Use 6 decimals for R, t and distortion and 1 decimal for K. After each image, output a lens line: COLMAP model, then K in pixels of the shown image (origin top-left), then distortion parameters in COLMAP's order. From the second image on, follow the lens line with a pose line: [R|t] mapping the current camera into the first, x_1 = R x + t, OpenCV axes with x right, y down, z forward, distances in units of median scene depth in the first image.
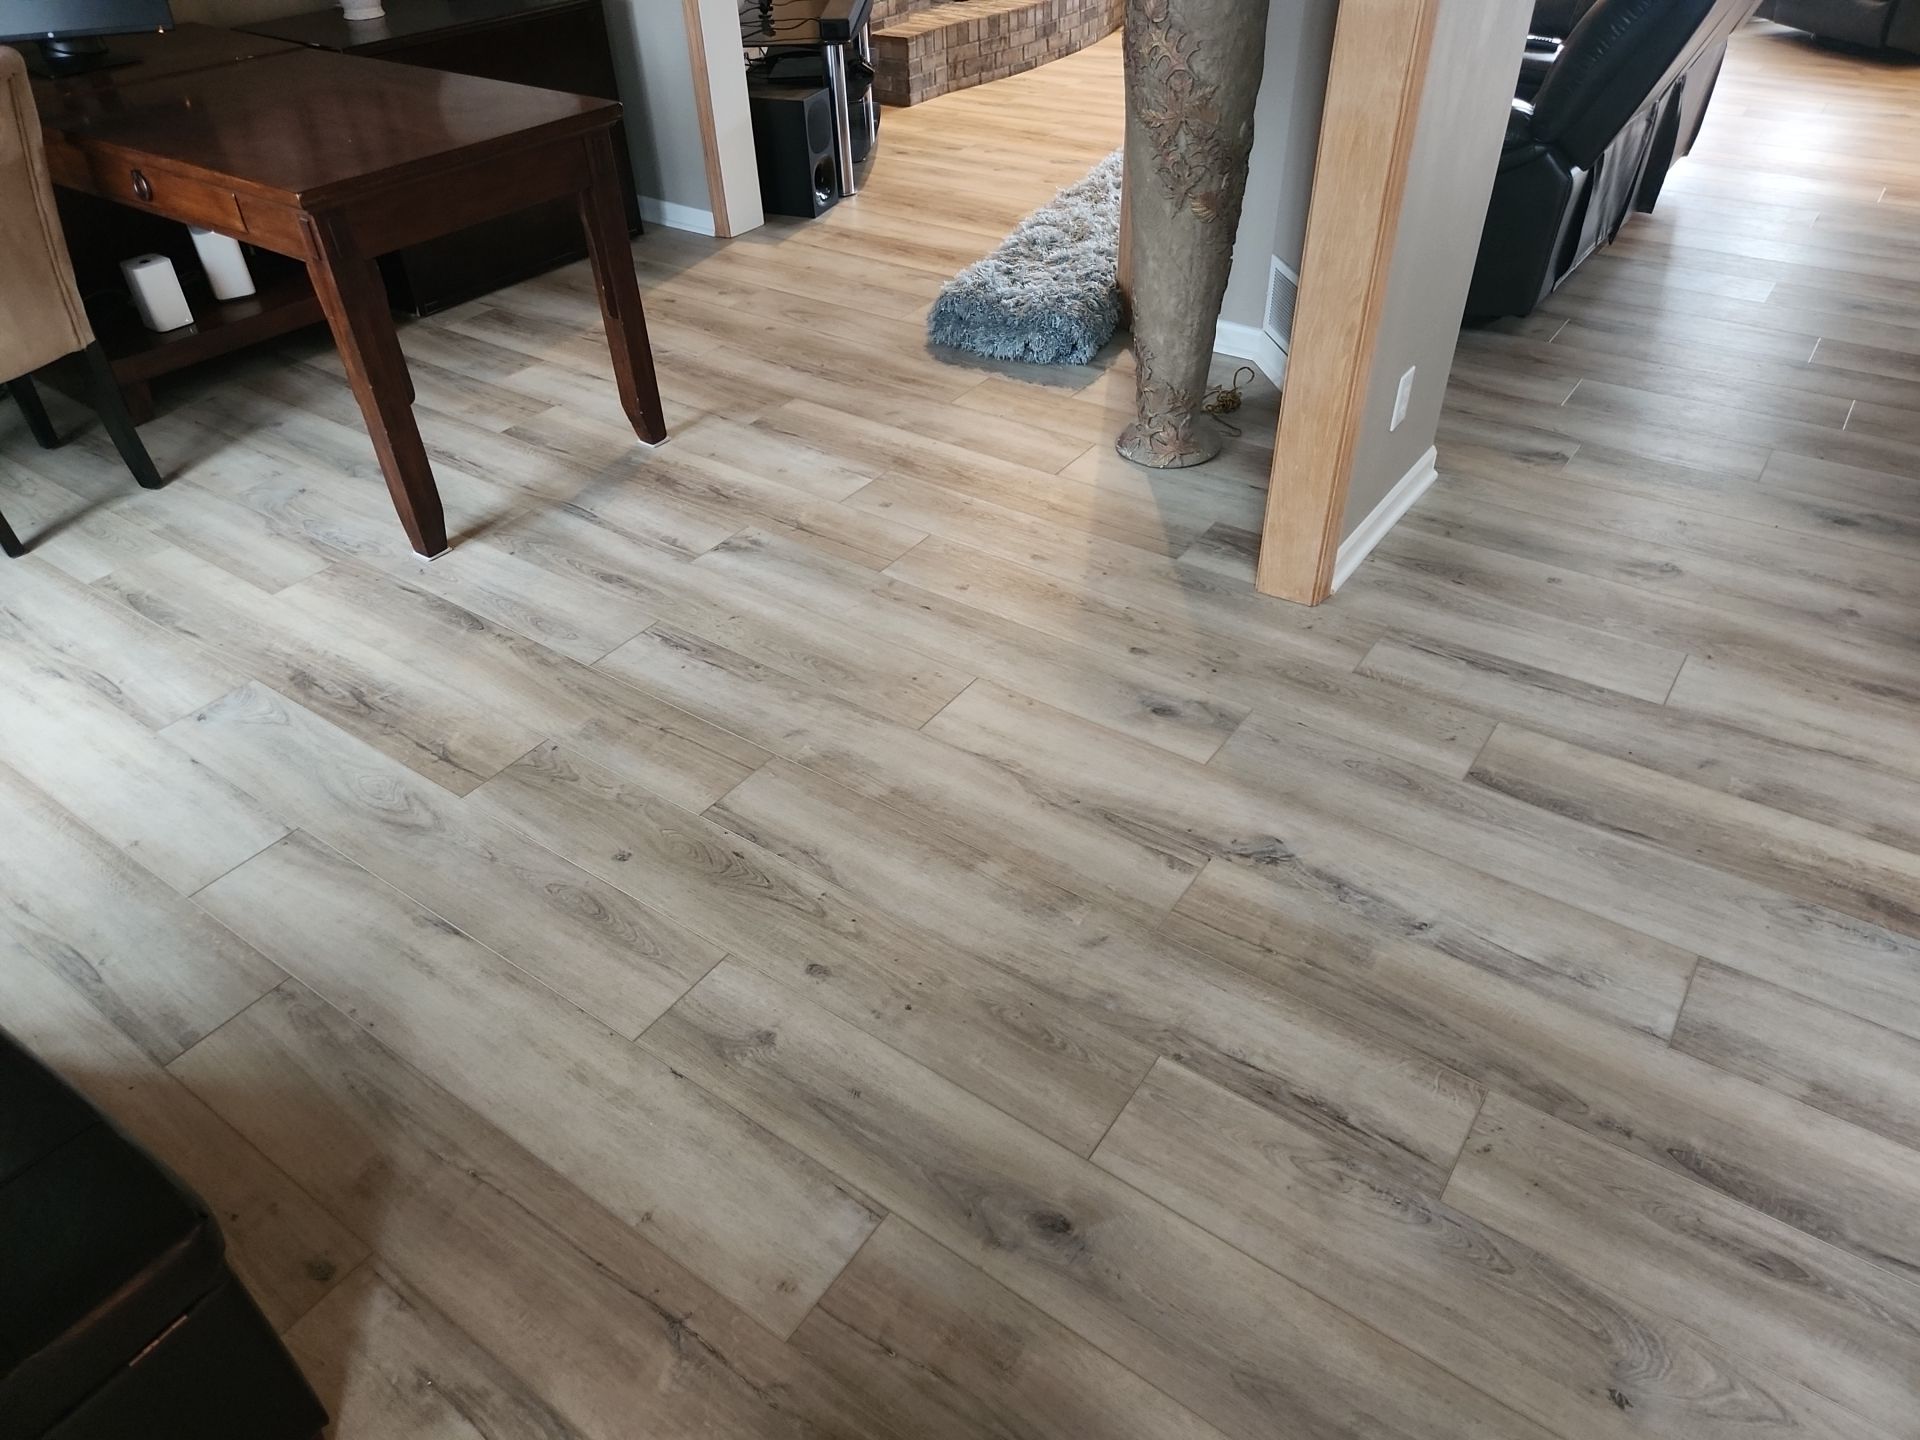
lens RADIAL K [[1280.1, 0, 958.7], [0, 1280.1, 698.2], [0, 0, 1]] dist [0.078956, -0.072881]
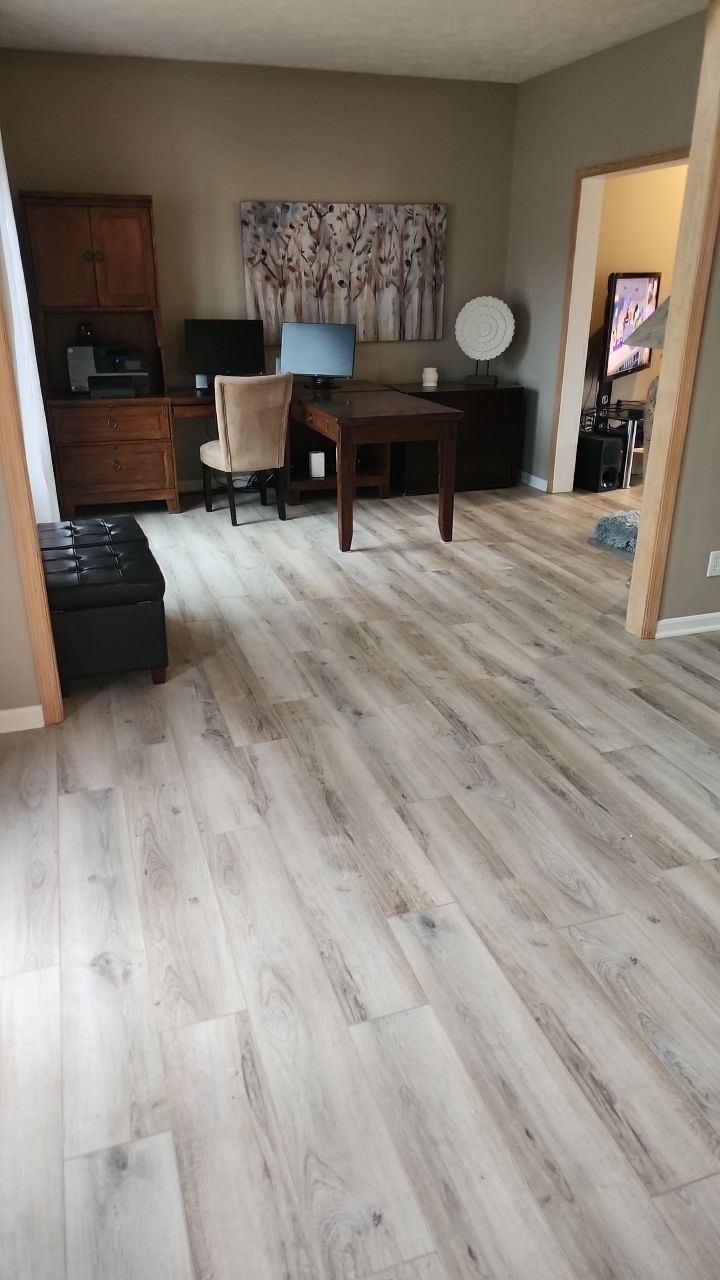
lens RADIAL K [[854.2, 0, 360.0], [0, 854.2, 640.0], [0, 0, 1]] dist [0.072681, -0.069331]
pose [[0.807564, 0.250231, -0.534065, 0.727195], [-0.373517, 0.917779, -0.134782, 0.335103], [0.456427, 0.308328, 0.834631, -0.490315]]
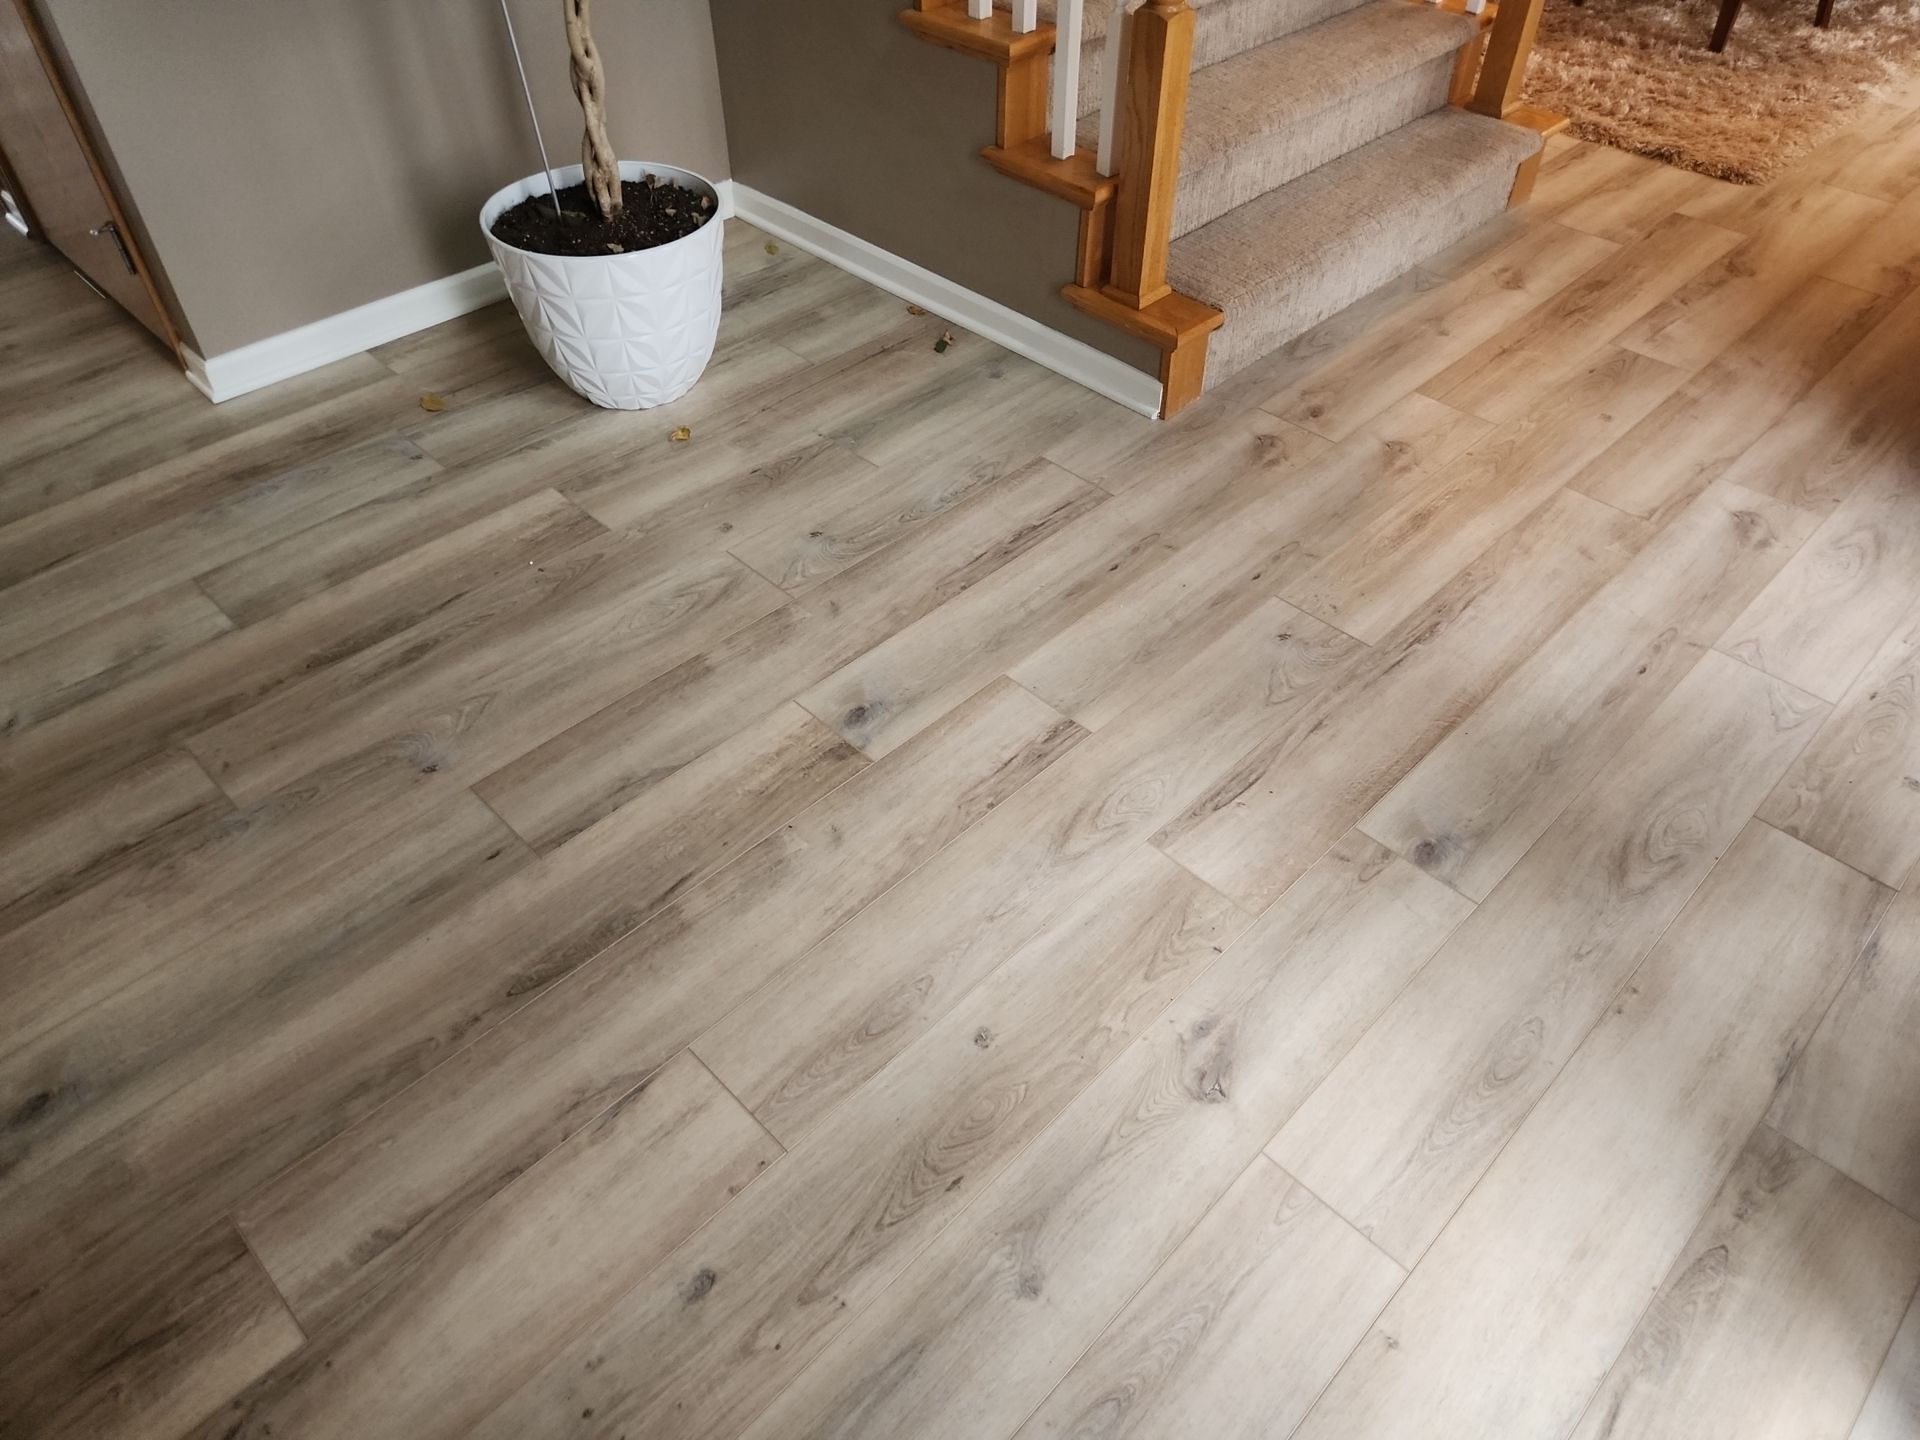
lens RADIAL K [[1280.1, 0, 958.7], [0, 1280.1, 698.2], [0, 0, 1]] dist [0.078956, -0.072881]
pose [[0.167286, -0.661680, 0.730887, -0.210561], [0.592942, 0.659800, 0.461610, 0.103635], [-0.787677, 0.356153, 0.502713, -0.101186]]
